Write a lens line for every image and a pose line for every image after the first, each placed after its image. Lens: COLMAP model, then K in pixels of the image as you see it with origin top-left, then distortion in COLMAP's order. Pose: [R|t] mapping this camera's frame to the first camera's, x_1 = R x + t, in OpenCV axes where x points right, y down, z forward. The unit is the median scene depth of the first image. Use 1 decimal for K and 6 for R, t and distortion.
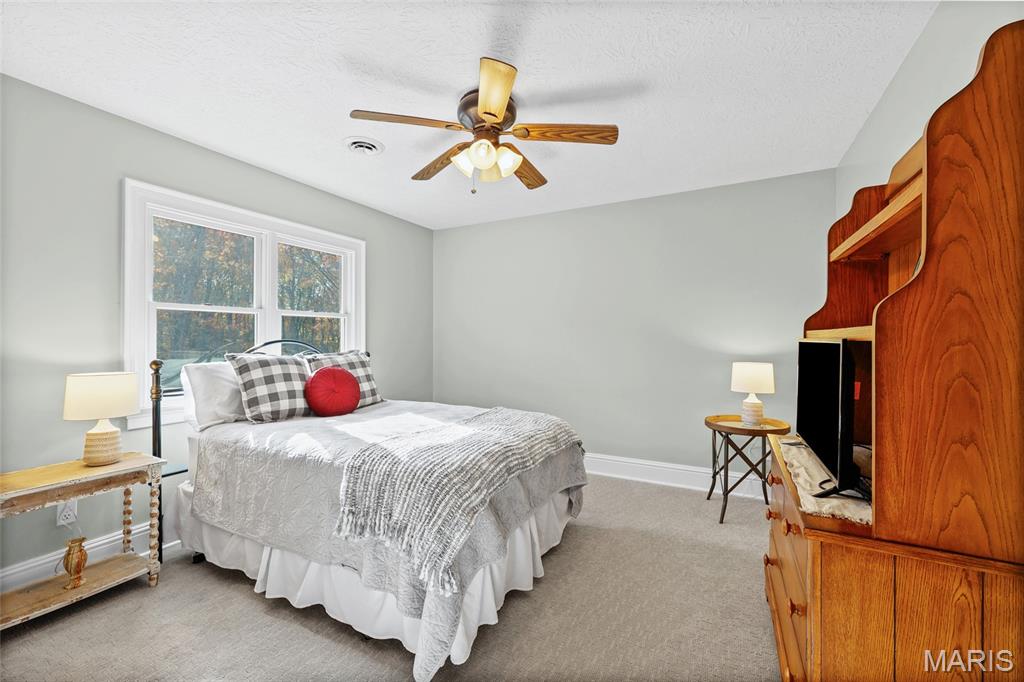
lens RADIAL K [[409.8, 0, 512.0], [0, 409.8, 341.0], [0, 0, 1]] dist [-0.001064, -0.000399]
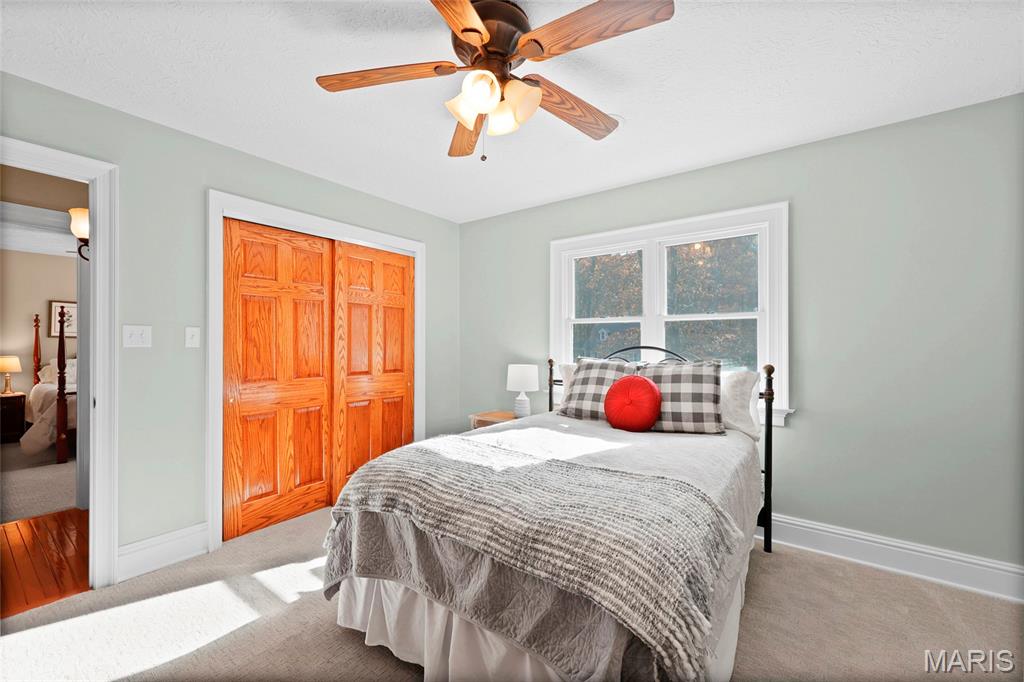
lens RADIAL K [[410.9, 0, 512.3], [0, 410.9, 339.2], [0, 0, 1]] dist [0.001066, -0.000007]
pose [[-0.153173, -0.004996, -0.988187, 0.507894], [-0.005509, 0.999976, -0.004202, -0.014030], [0.988184, 0.004800, -0.153197, 0.885684]]
